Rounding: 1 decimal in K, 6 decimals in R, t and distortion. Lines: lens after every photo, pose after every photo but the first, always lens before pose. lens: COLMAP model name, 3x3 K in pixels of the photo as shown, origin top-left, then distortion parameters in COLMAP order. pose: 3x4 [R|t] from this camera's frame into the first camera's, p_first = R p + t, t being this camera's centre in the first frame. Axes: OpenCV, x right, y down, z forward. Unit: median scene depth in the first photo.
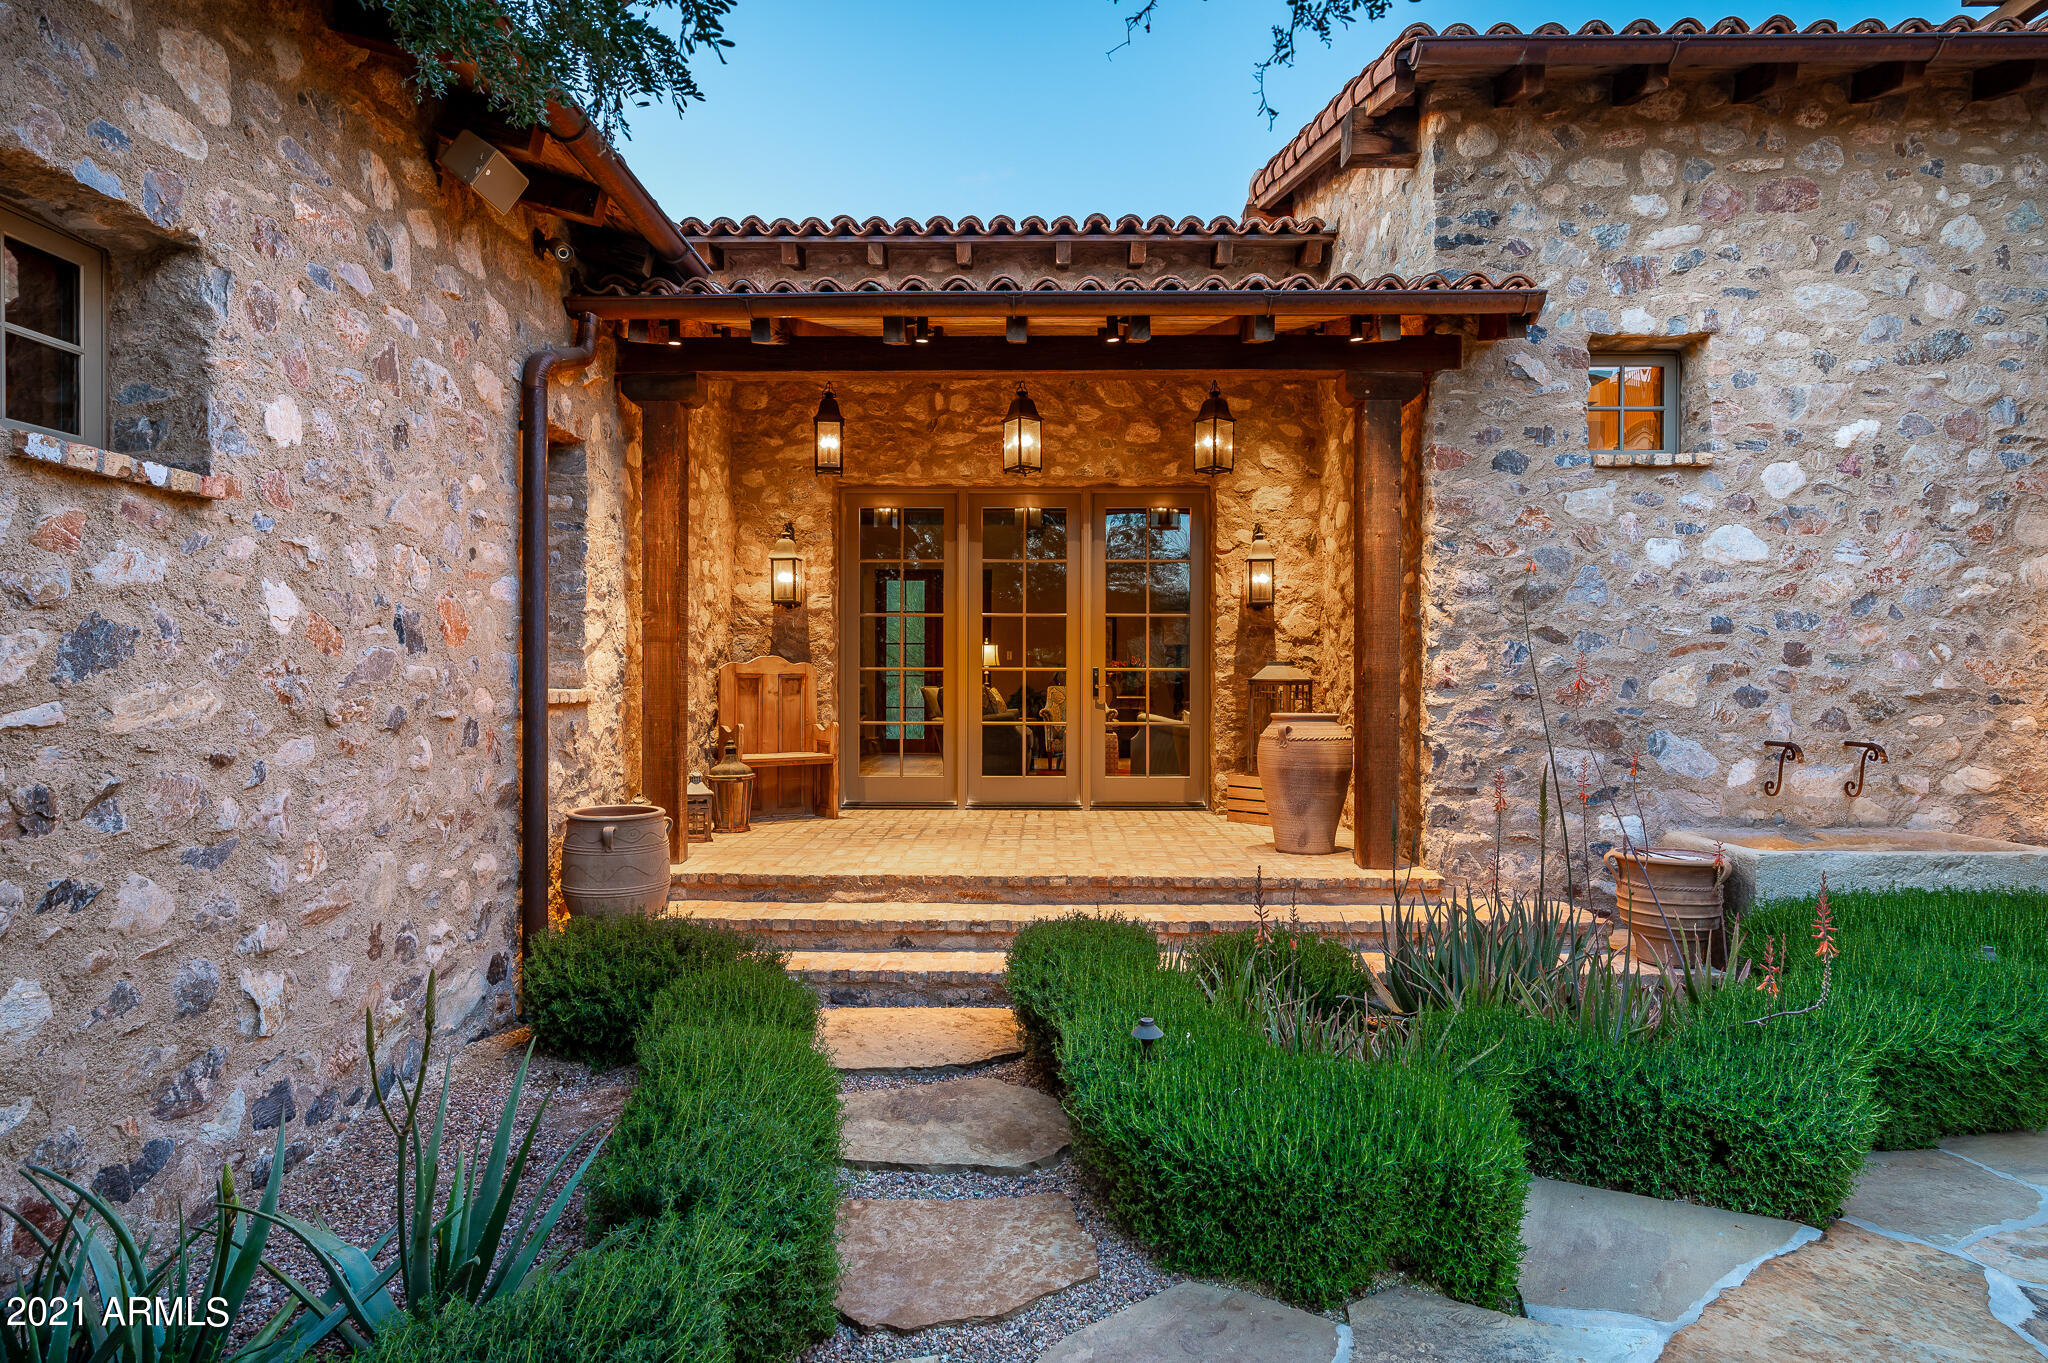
lens RADIAL K [[1116.7, 0, 1039.7], [0, 1116.7, 682.6], [0, 0, 1]] dist [-0.005162, 0.001242]
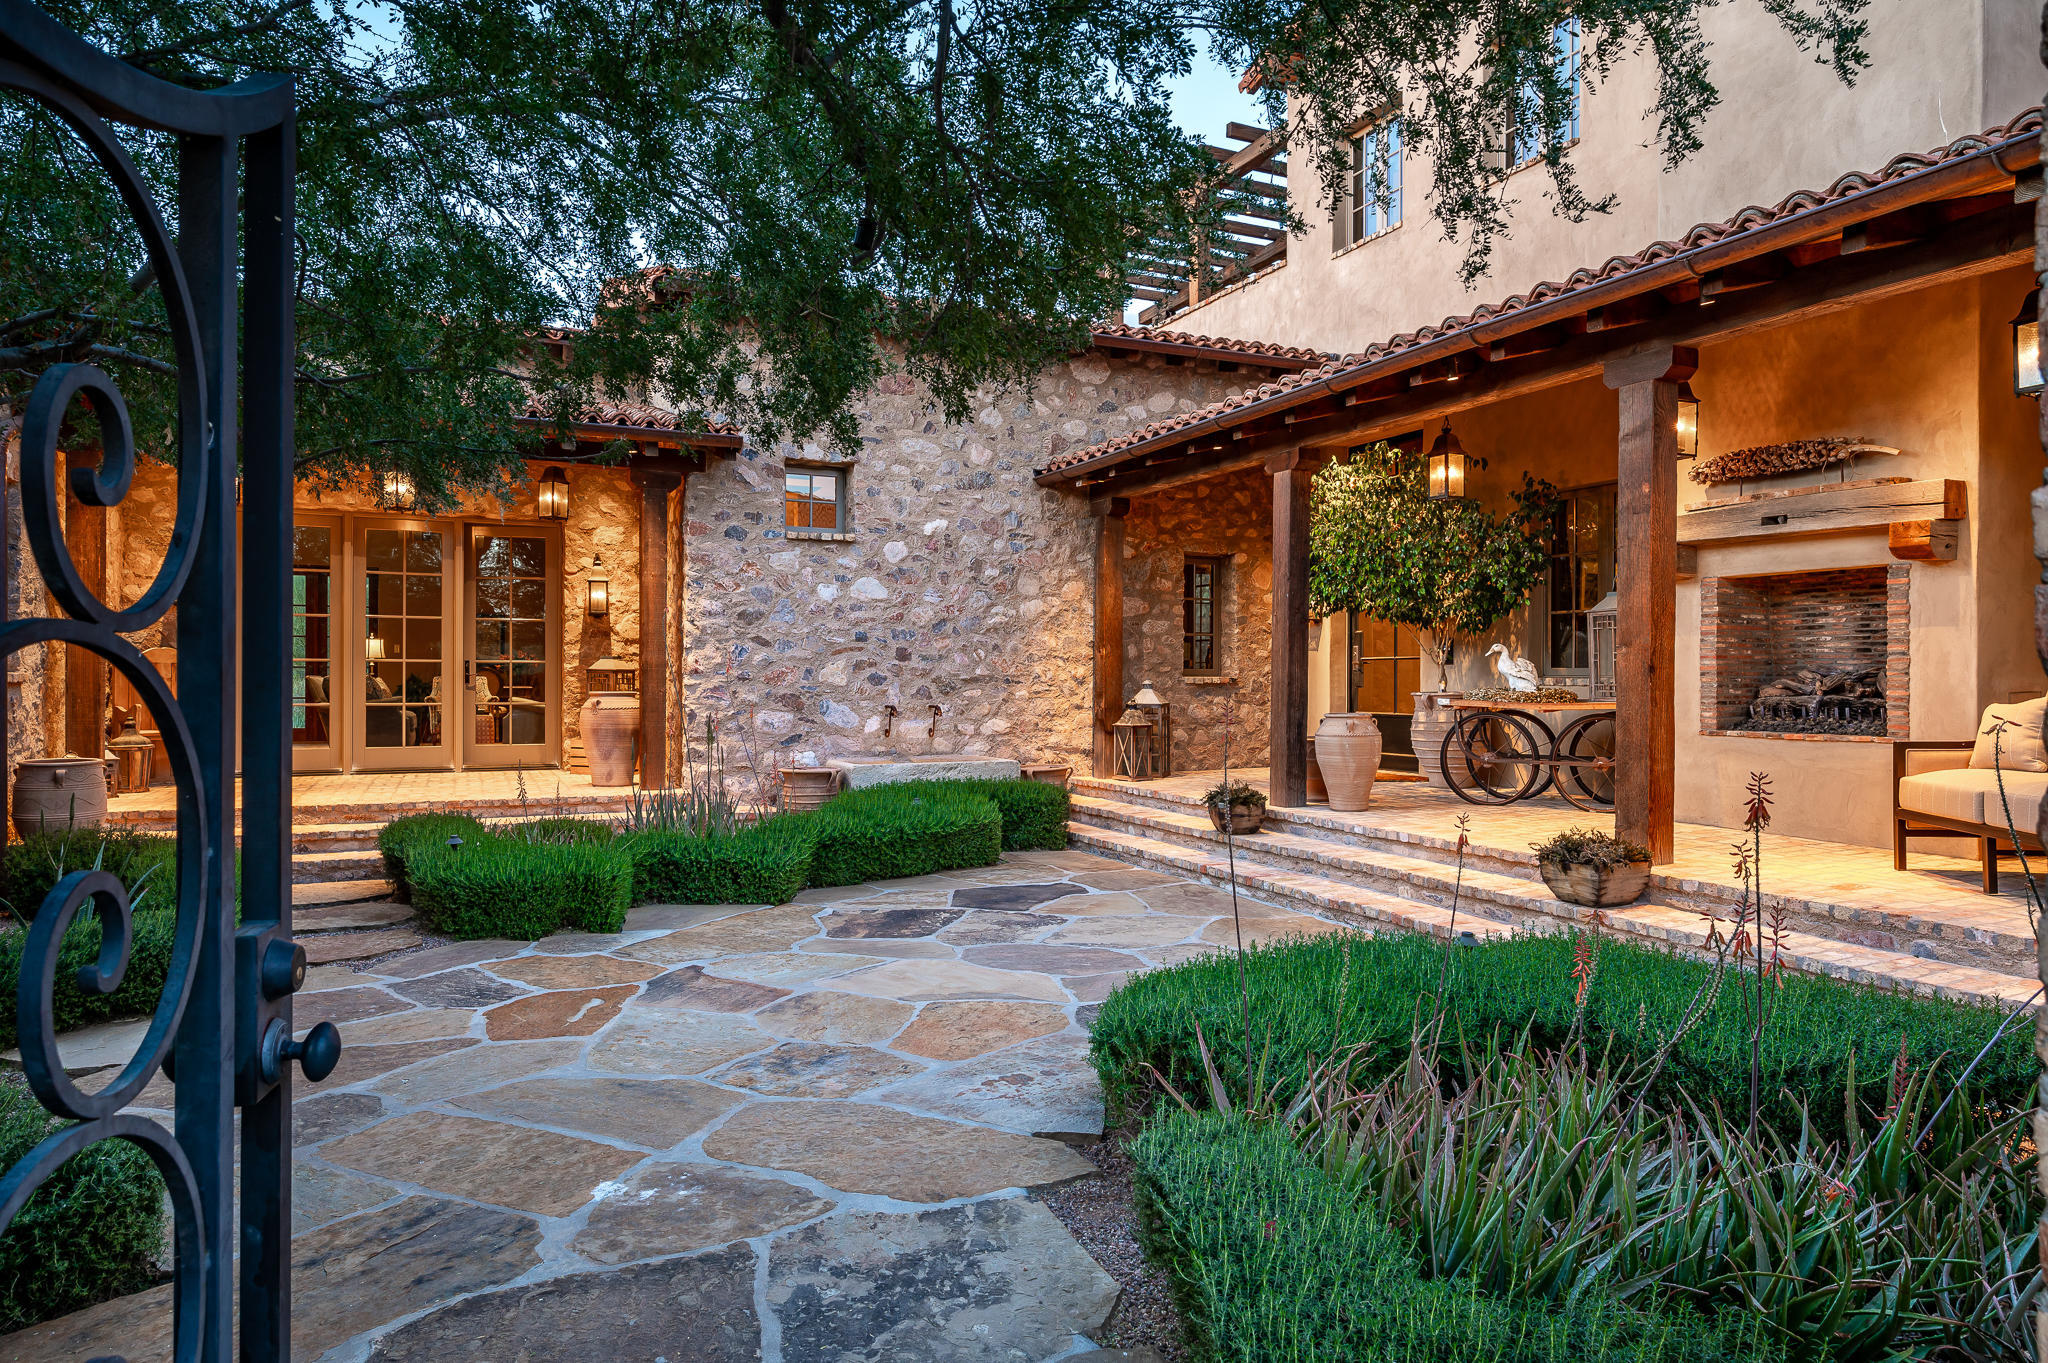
lens RADIAL K [[1242.0, 0, 1024.4], [0, 1242.0, 680.2], [0, 0, 1]] dist [-0.000412, 0.000875]
pose [[0.908589, 0.000767, 0.417692, 0.053363], [-0.000566, 1.000000, -0.000607, 0.015164], [-0.417692, 0.000315, 0.908589, -0.804124]]
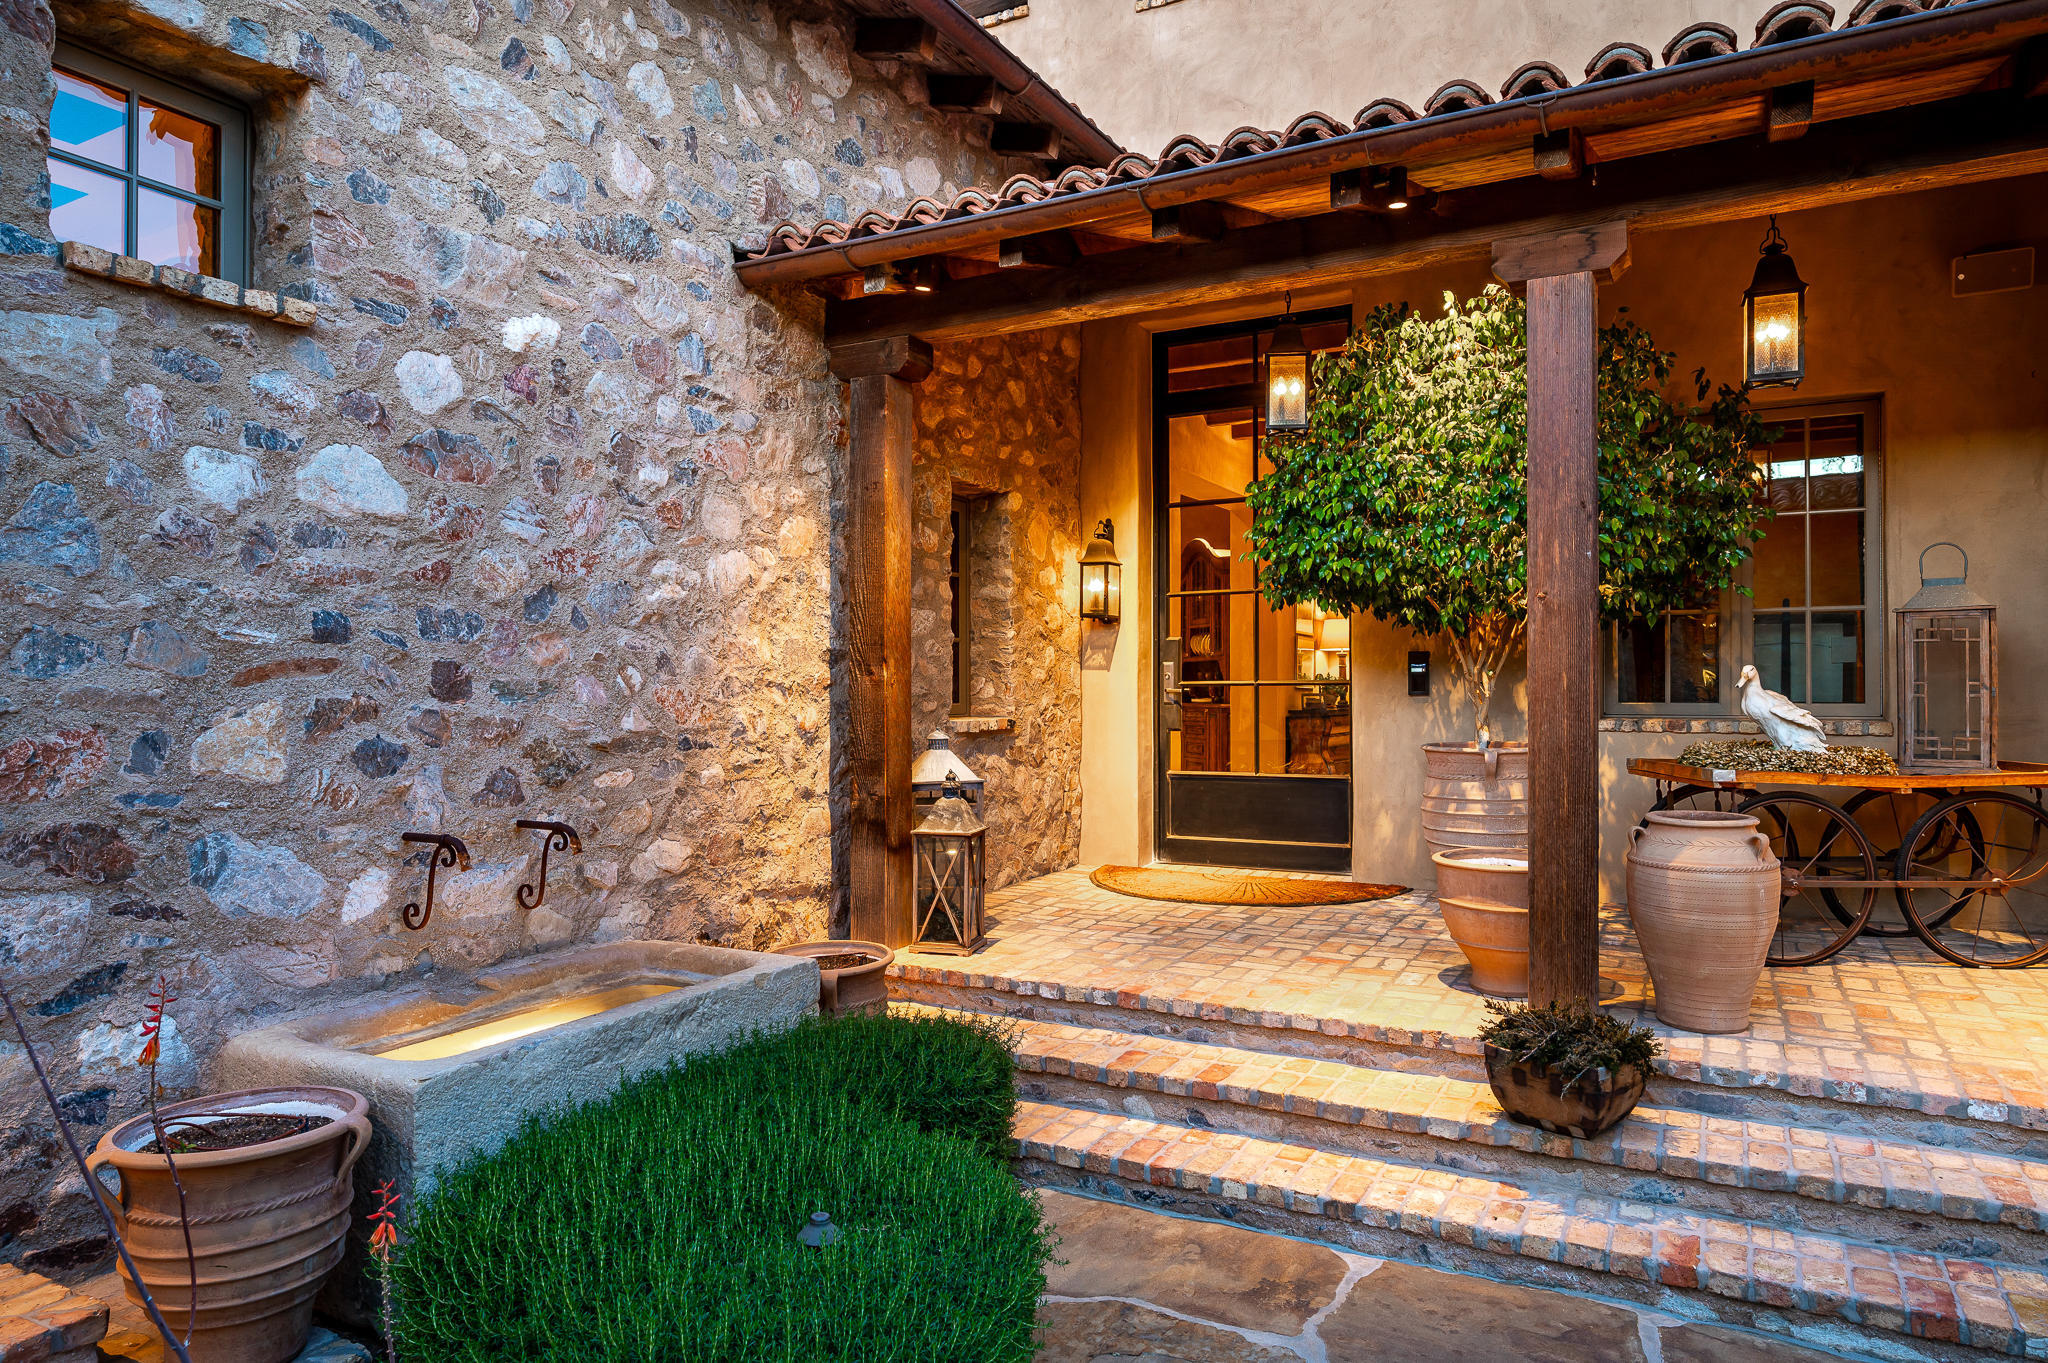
lens RADIAL K [[1242.0, 0, 976.9], [0, 1242.0, 677.3], [0, 0, 1]] dist [-0.000412, 0.000875]
pose [[0.482138, 0.003423, 0.876088, 0.234441], [0.006604, 0.999950, -0.007541, -0.020578], [-0.876070, 0.009421, 0.482092, 0.434064]]
